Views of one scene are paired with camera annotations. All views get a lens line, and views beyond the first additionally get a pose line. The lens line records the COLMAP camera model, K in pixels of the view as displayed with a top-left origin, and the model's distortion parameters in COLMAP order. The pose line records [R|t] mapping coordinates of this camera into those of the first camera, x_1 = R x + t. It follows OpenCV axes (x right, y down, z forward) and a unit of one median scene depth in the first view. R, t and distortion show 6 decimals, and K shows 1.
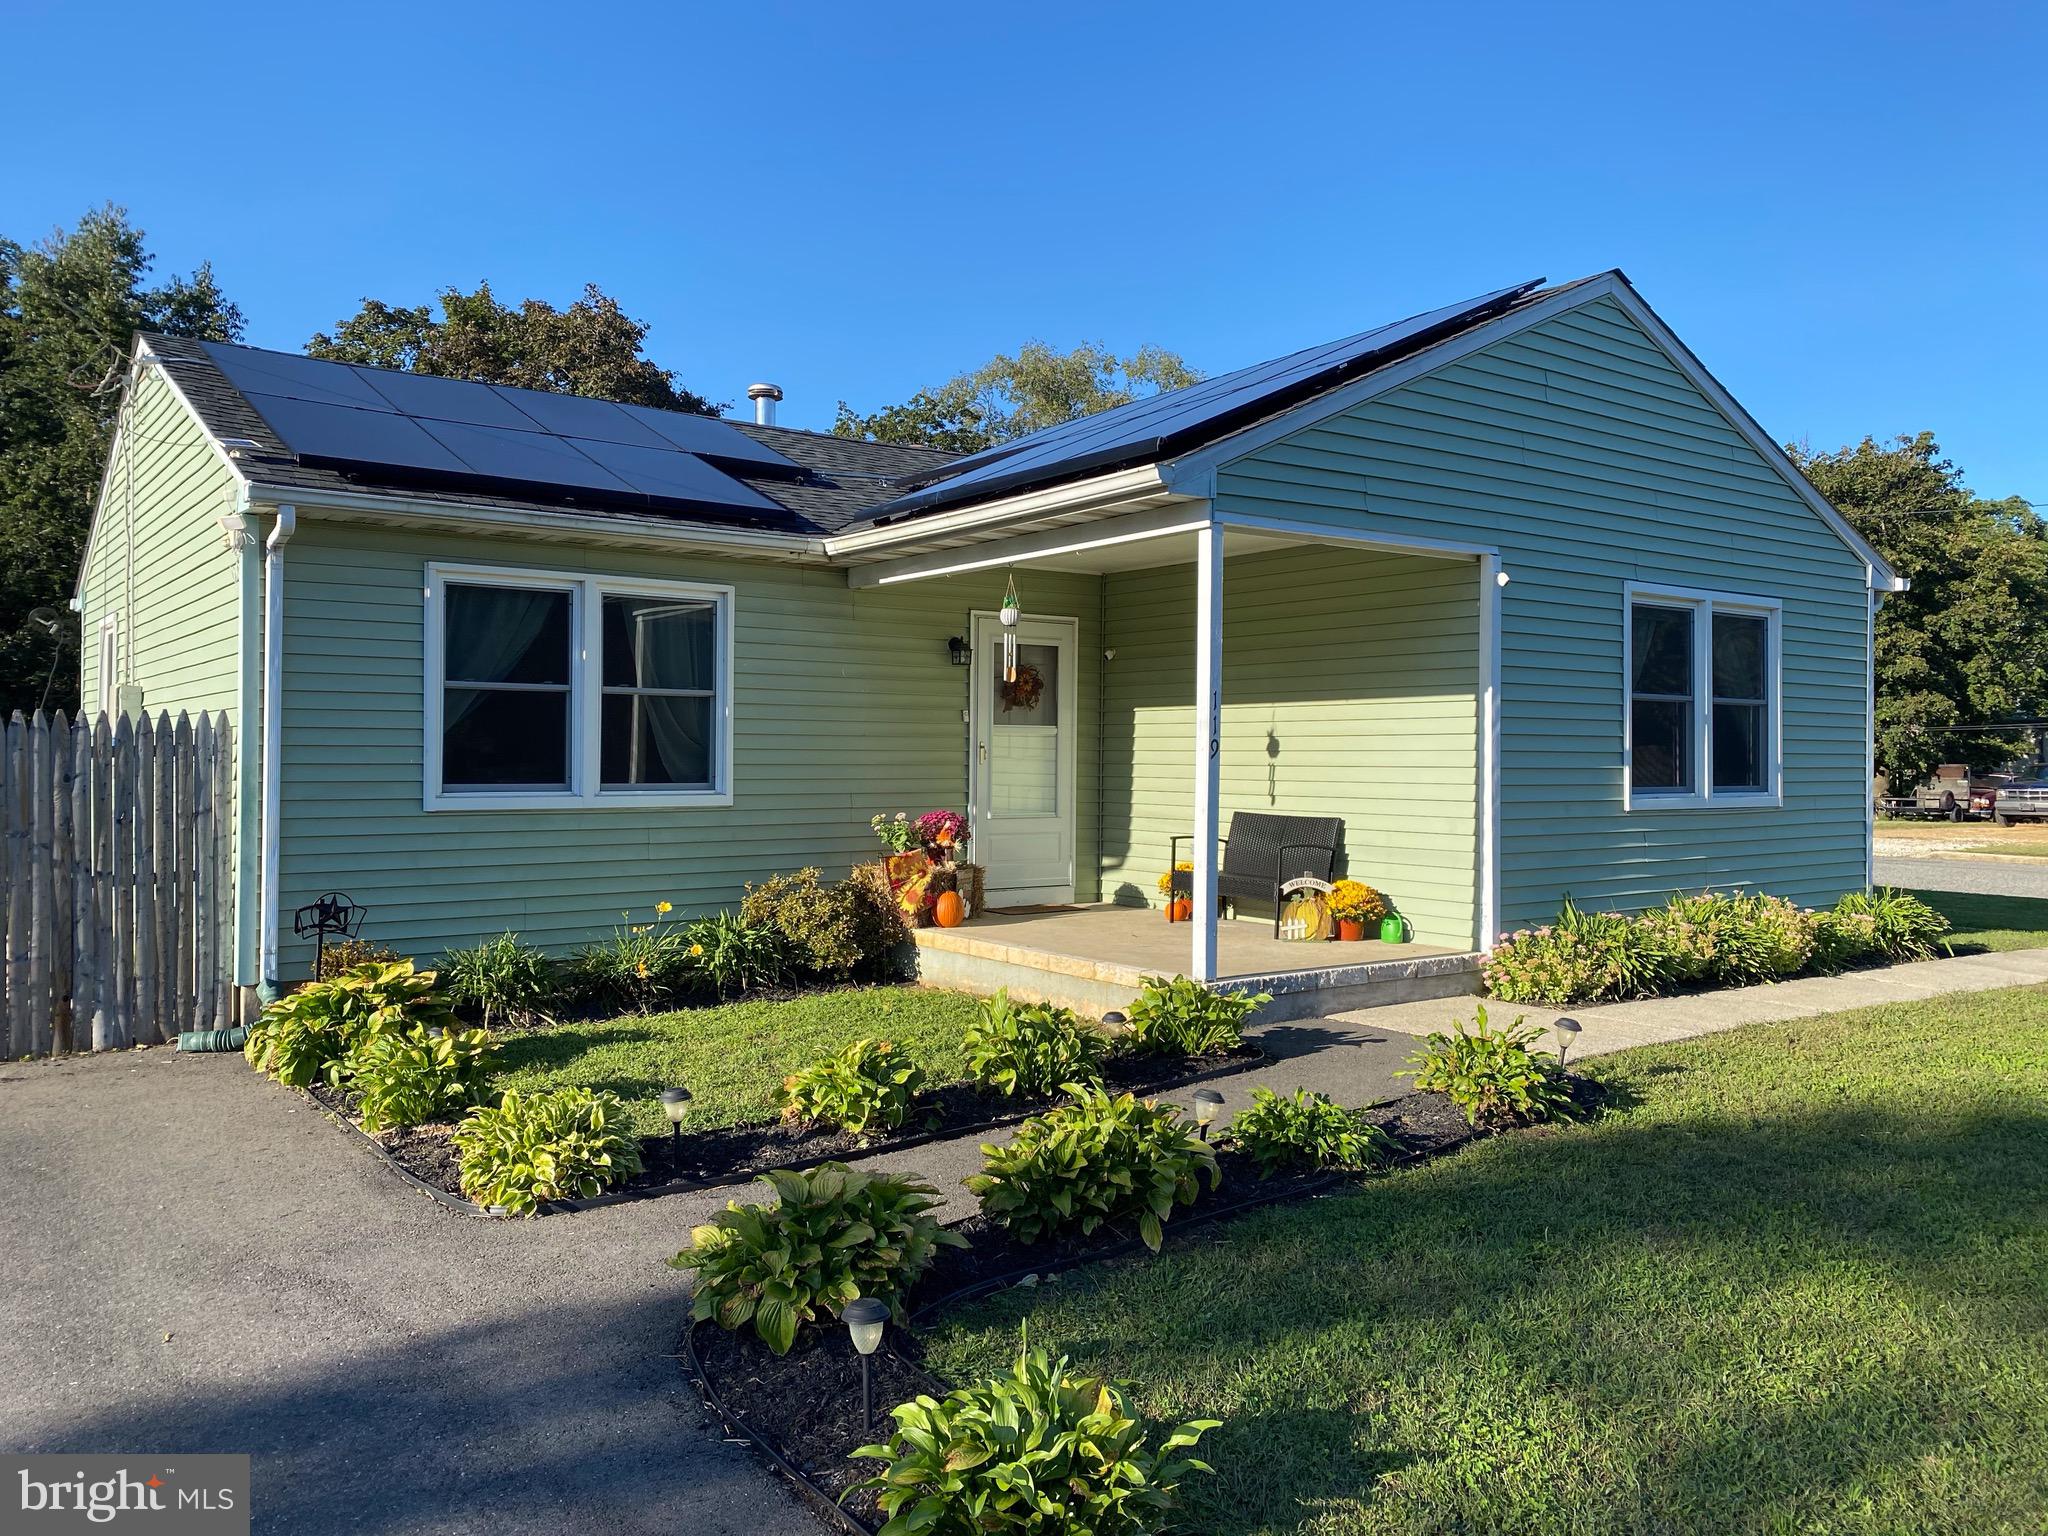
lens RADIAL K [[1575.6, 0, 1026.6], [0, 1575.6, 747.0], [0, 0, 1]] dist [0.010410, 0.002168]
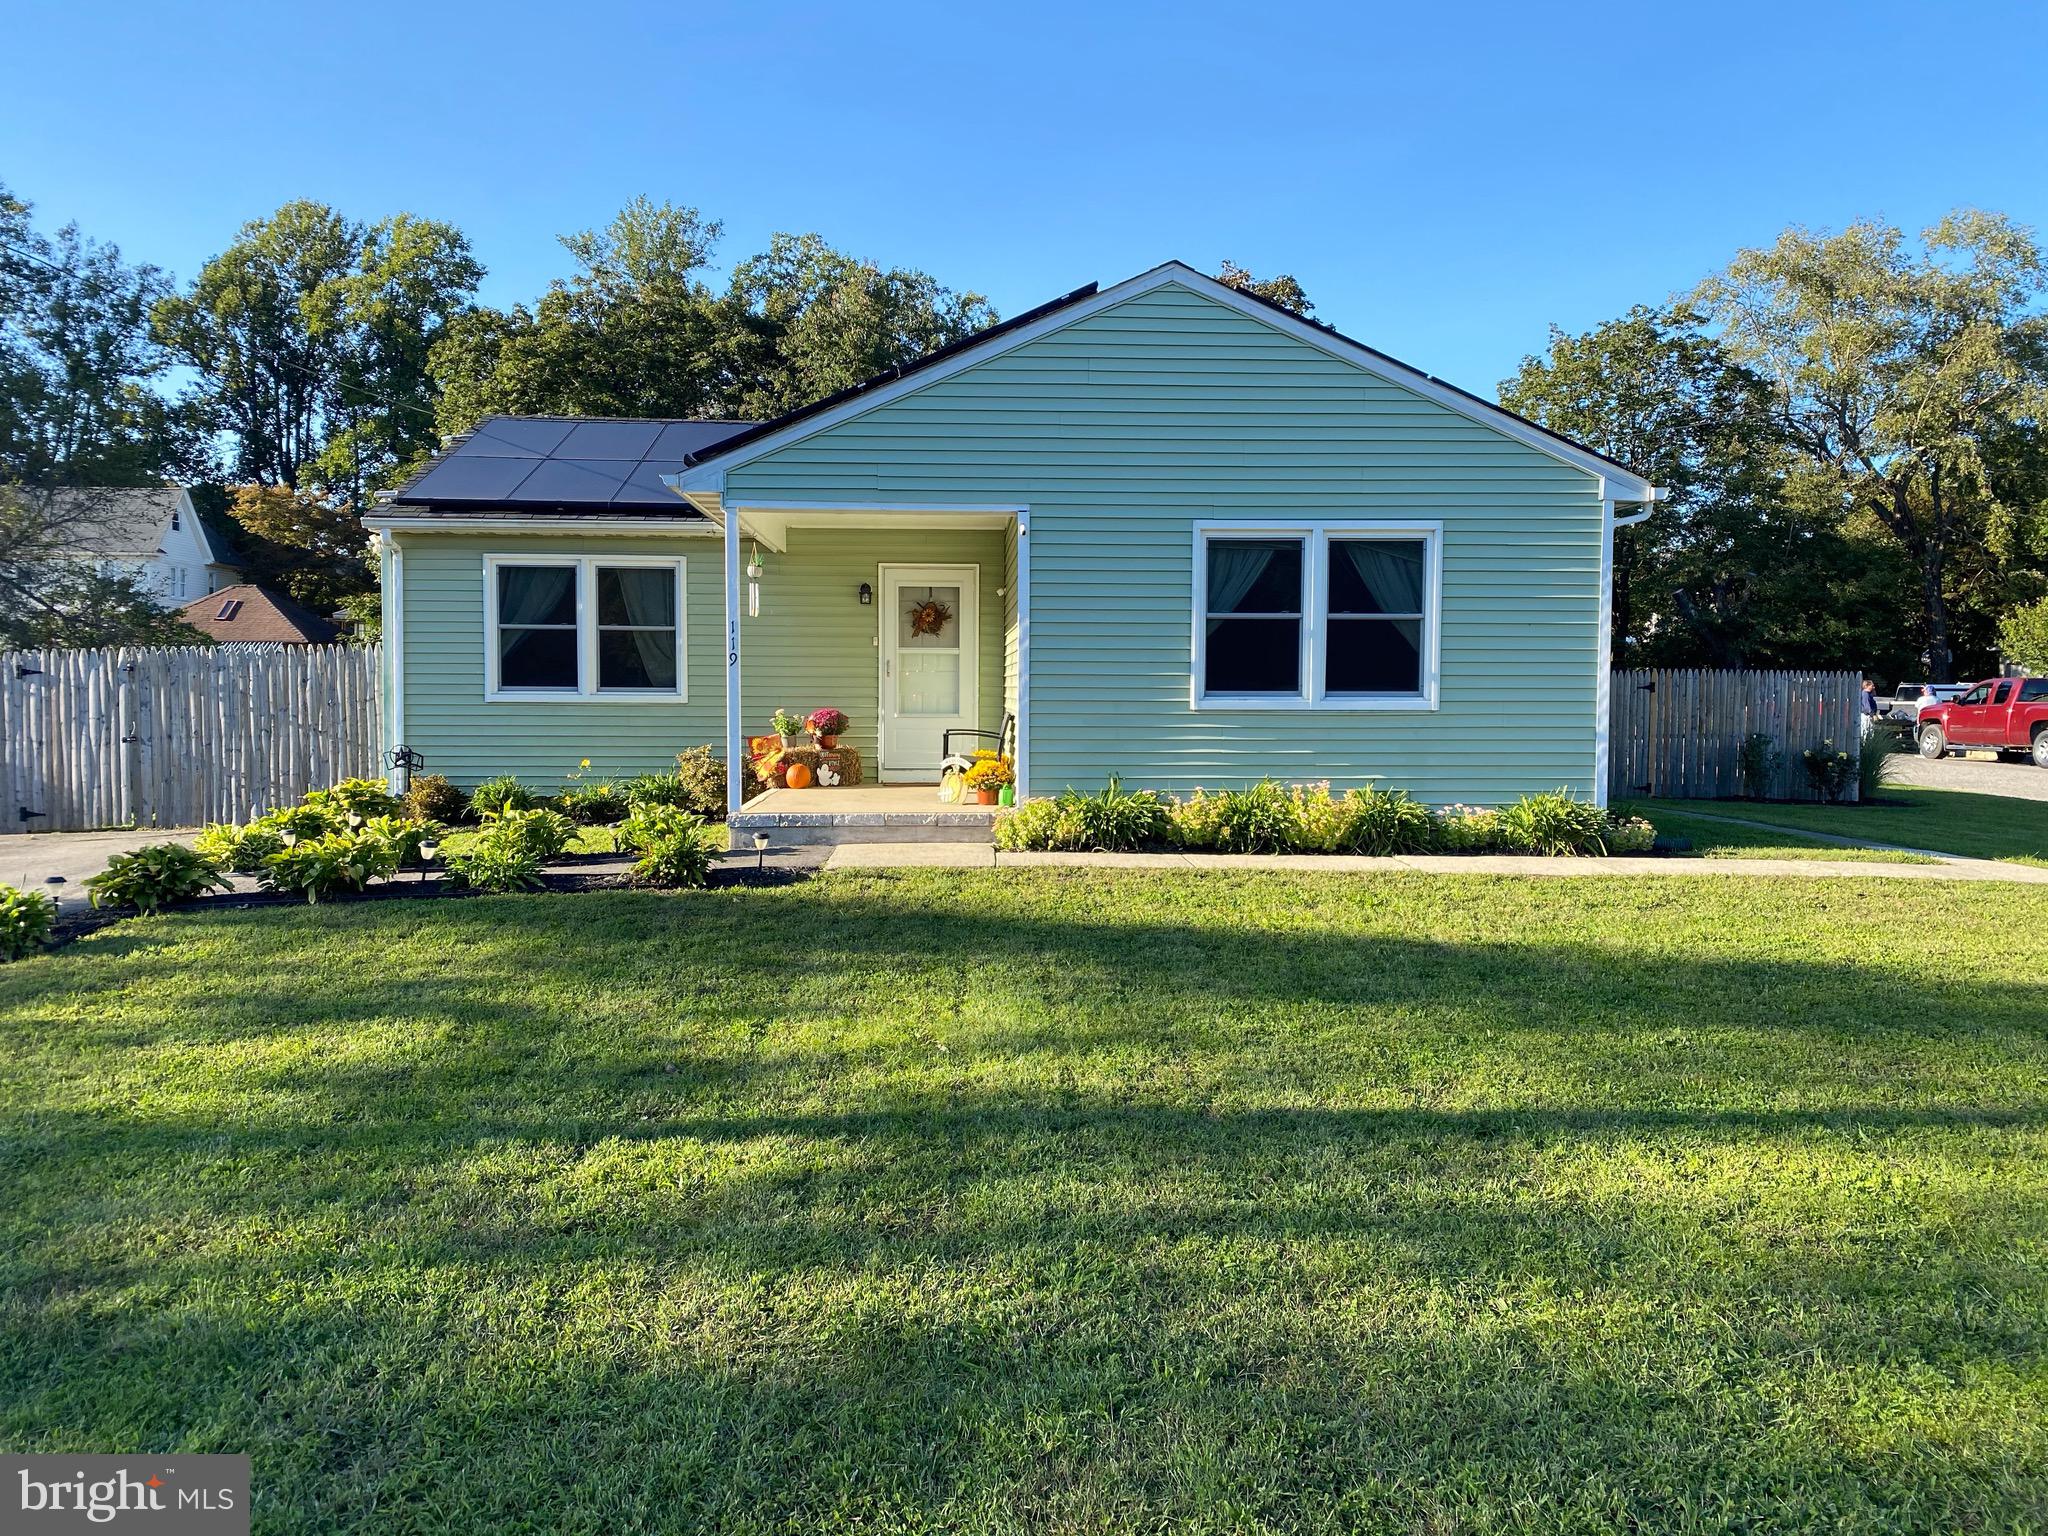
lens RADIAL K [[1554.7, 0, 1029.8], [0, 1554.7, 758.8], [0, 0, 1]] dist [0.032087, -0.007771]
pose [[0.835772, 0.025086, -0.548504, 0.969293], [0.003084, 0.998726, 0.050376, 0.018015], [0.549068, -0.043795, 0.834629, -0.075478]]
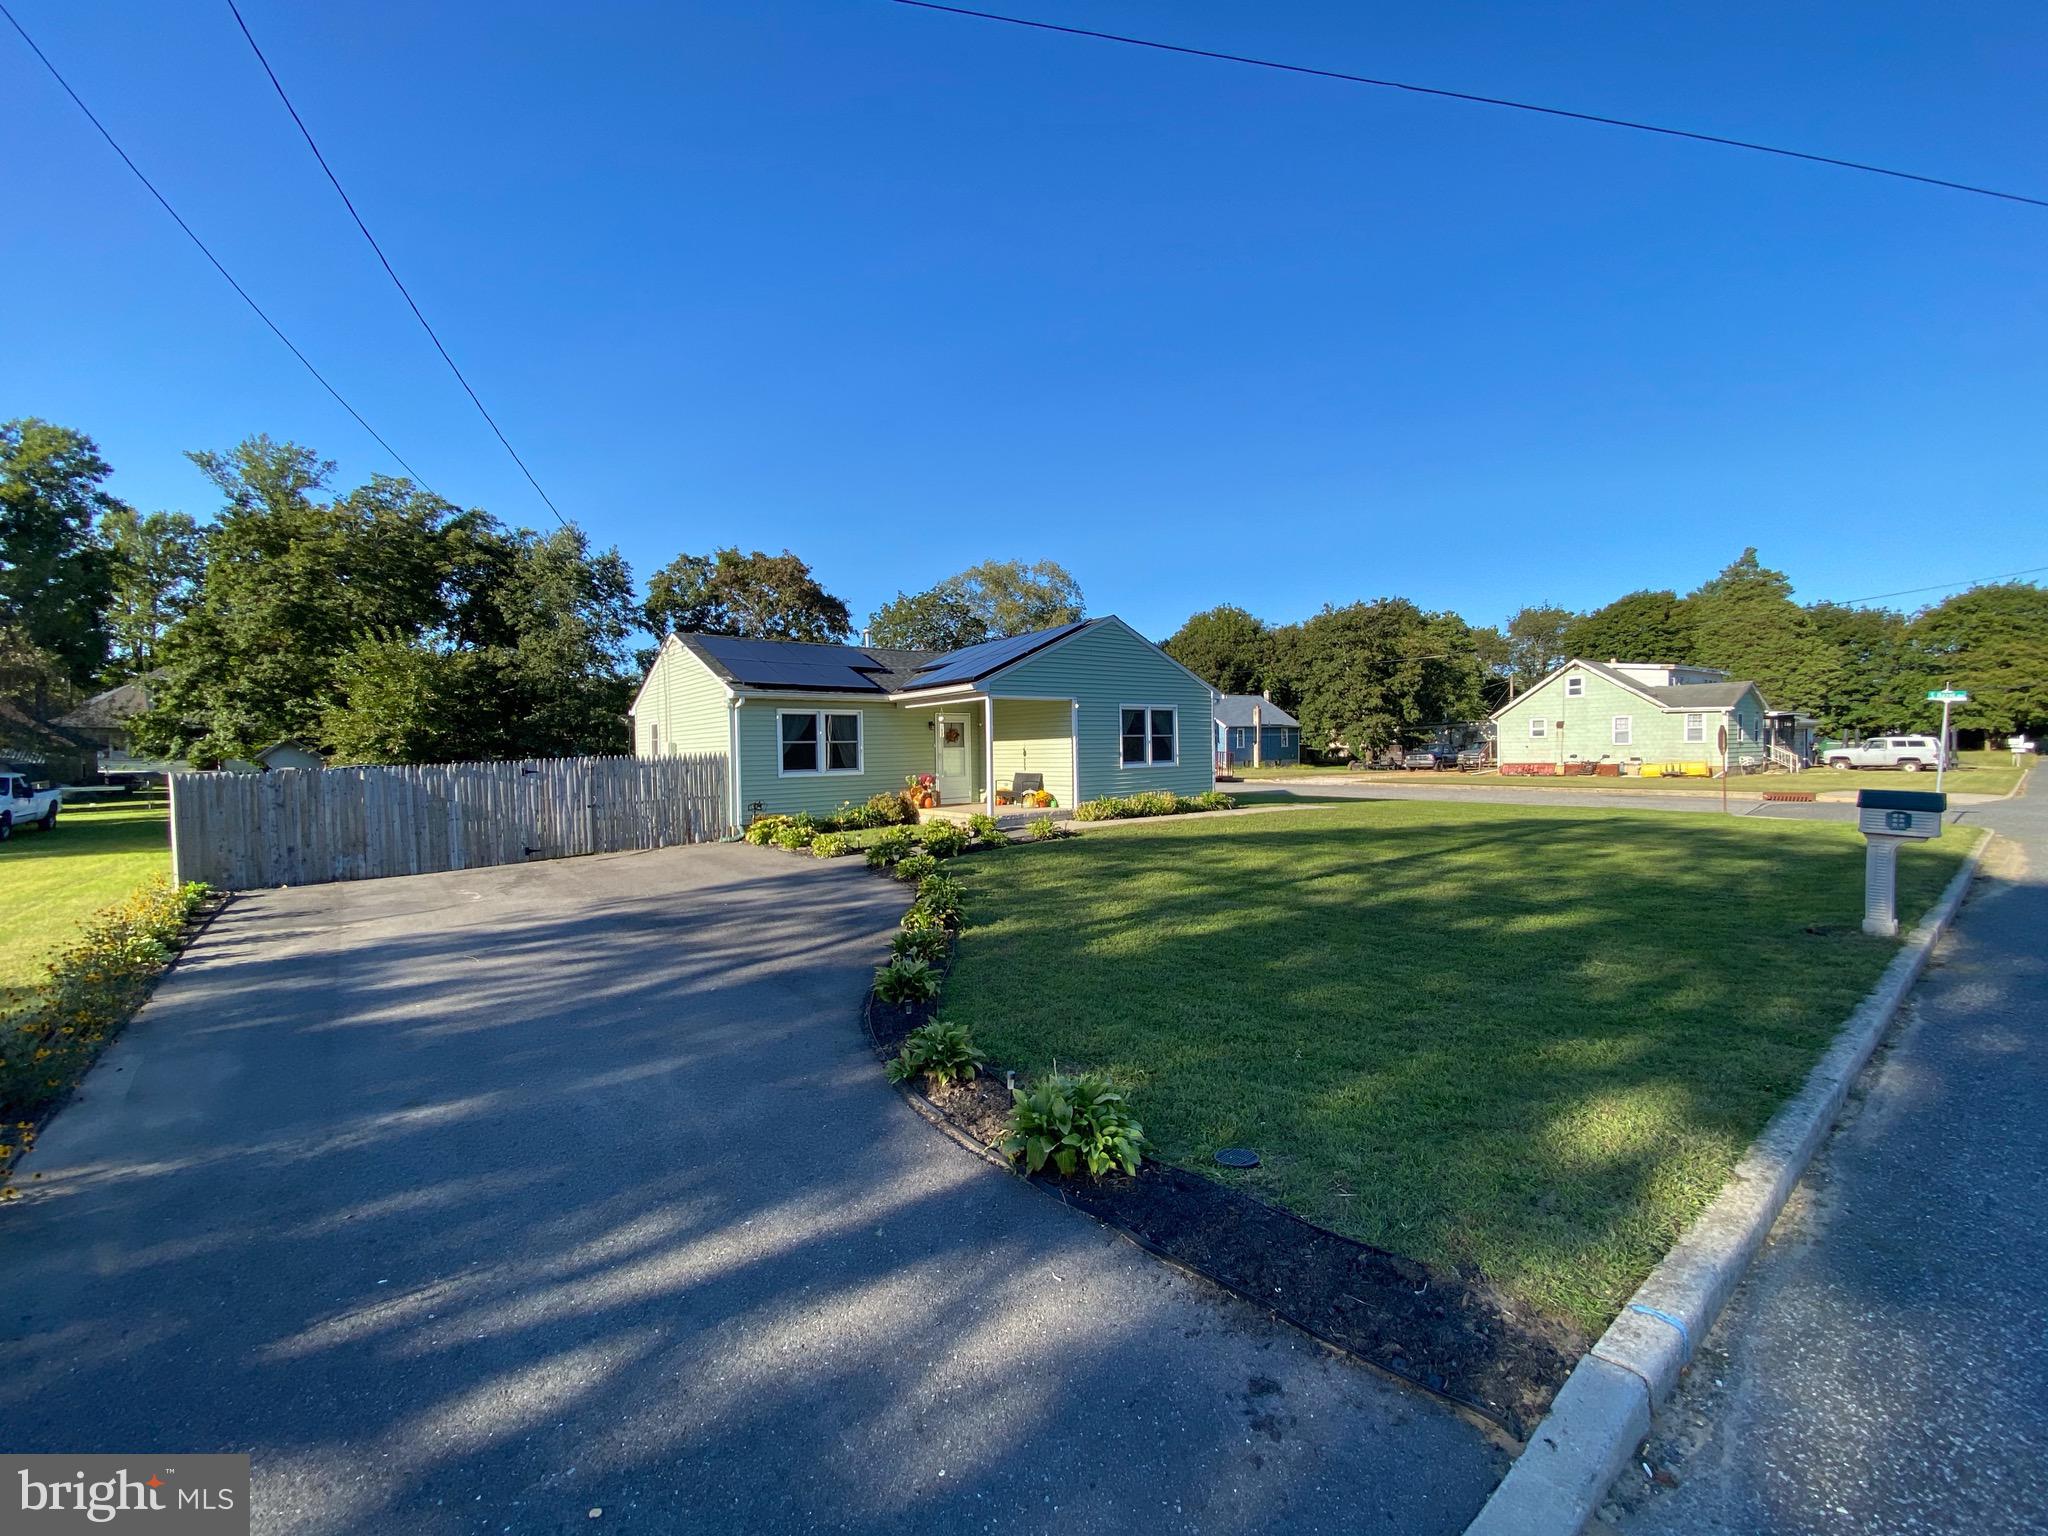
lens RADIAL K [[814.2, 0, 1030.4], [0, 814.2, 764.7], [0, 0, 1]] dist [0.054929, -0.043601]
pose [[0.999129, -0.026930, 0.031874, 0.125213], [0.026164, 0.999365, 0.024195, -0.018476], [-0.032505, -0.023340, 0.999199, -0.829830]]
